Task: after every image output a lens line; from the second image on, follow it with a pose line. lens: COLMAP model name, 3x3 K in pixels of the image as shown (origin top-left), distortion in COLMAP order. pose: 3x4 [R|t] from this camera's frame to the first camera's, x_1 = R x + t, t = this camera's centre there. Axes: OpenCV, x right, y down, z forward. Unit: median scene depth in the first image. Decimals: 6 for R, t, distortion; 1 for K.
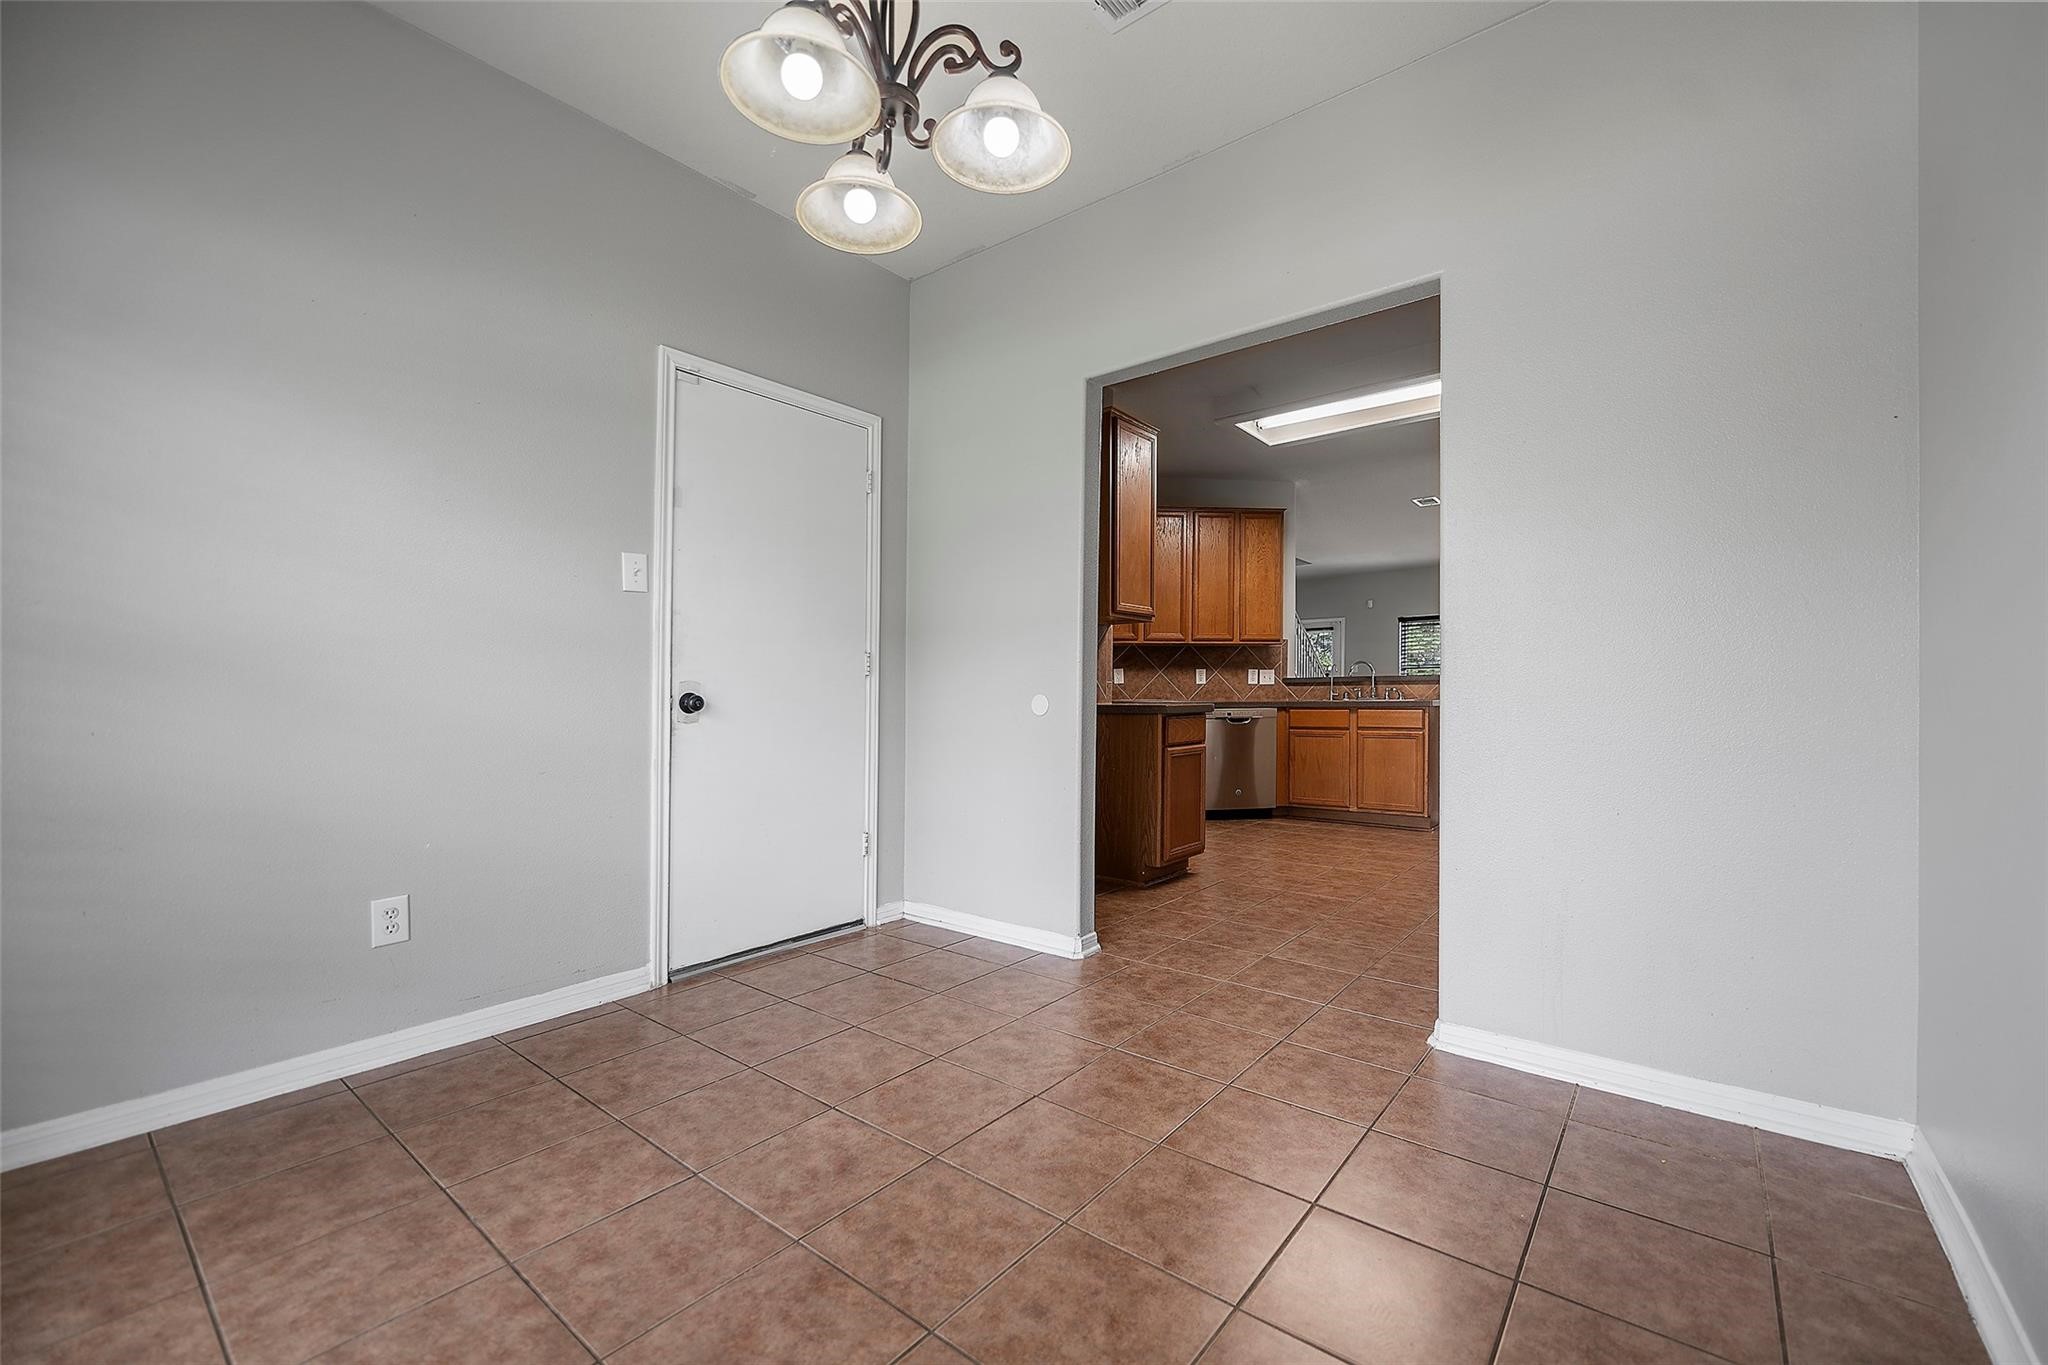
lens RADIAL K [[843.7, 0, 1024.0], [0, 843.7, 682.5], [0, 0, 1]] dist [-0.000043, -0.000235]
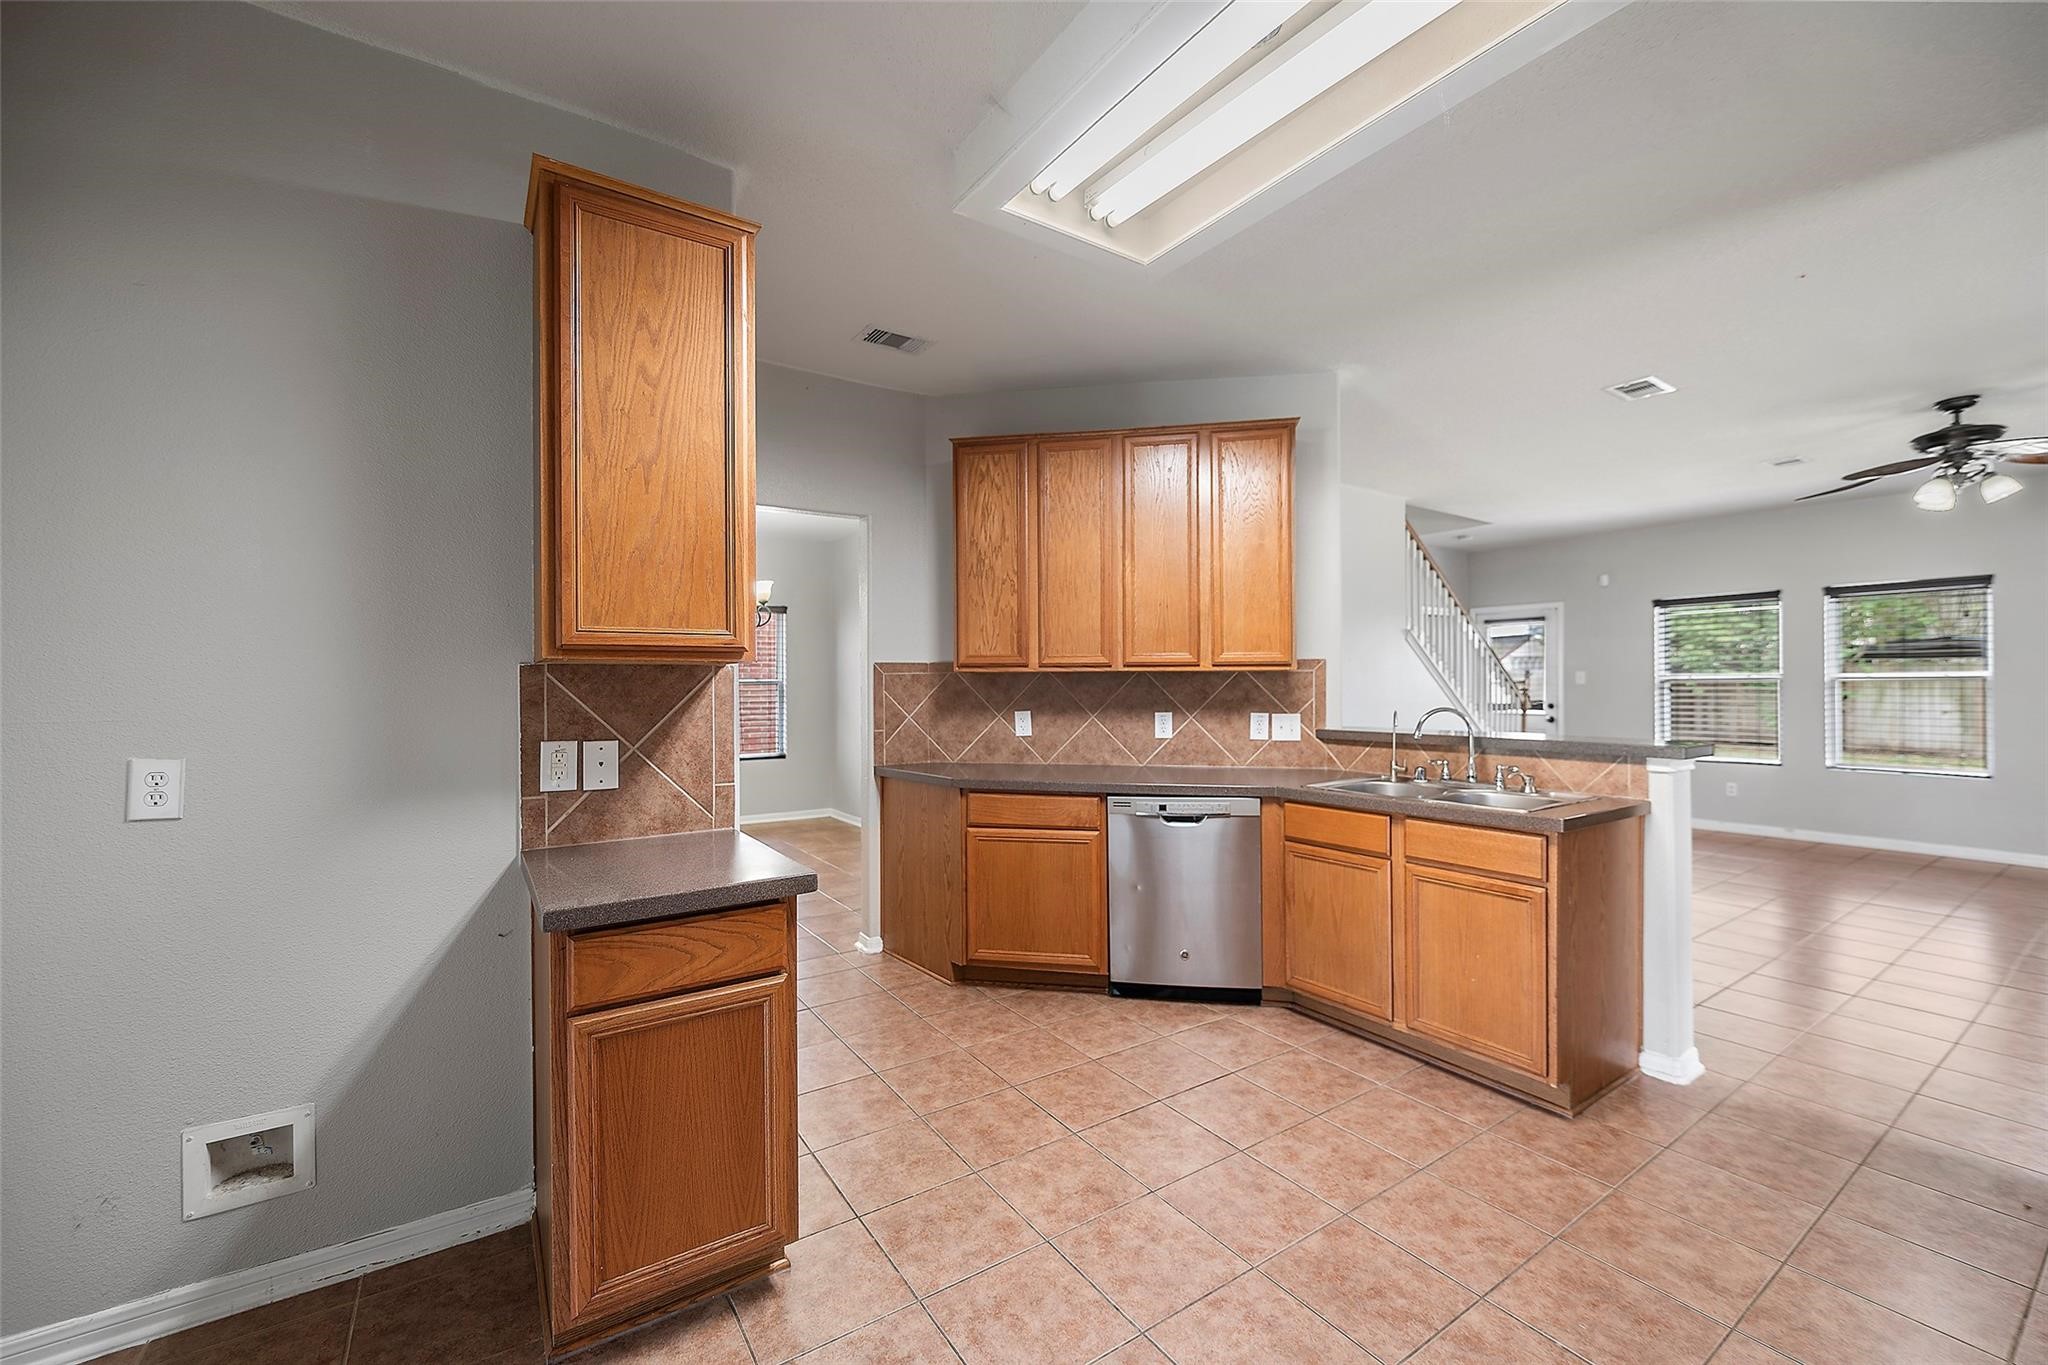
lens RADIAL K [[824.7, 0, 1032.5], [0, 824.7, 667.2], [0, 0, 1]] dist [-0.000268, -0.000155]
pose [[0.957606, -0.007985, -0.287970, 0.291185], [0.007490, 0.999968, -0.002820, -0.046798], [0.287984, 0.000544, 0.957635, 0.442372]]
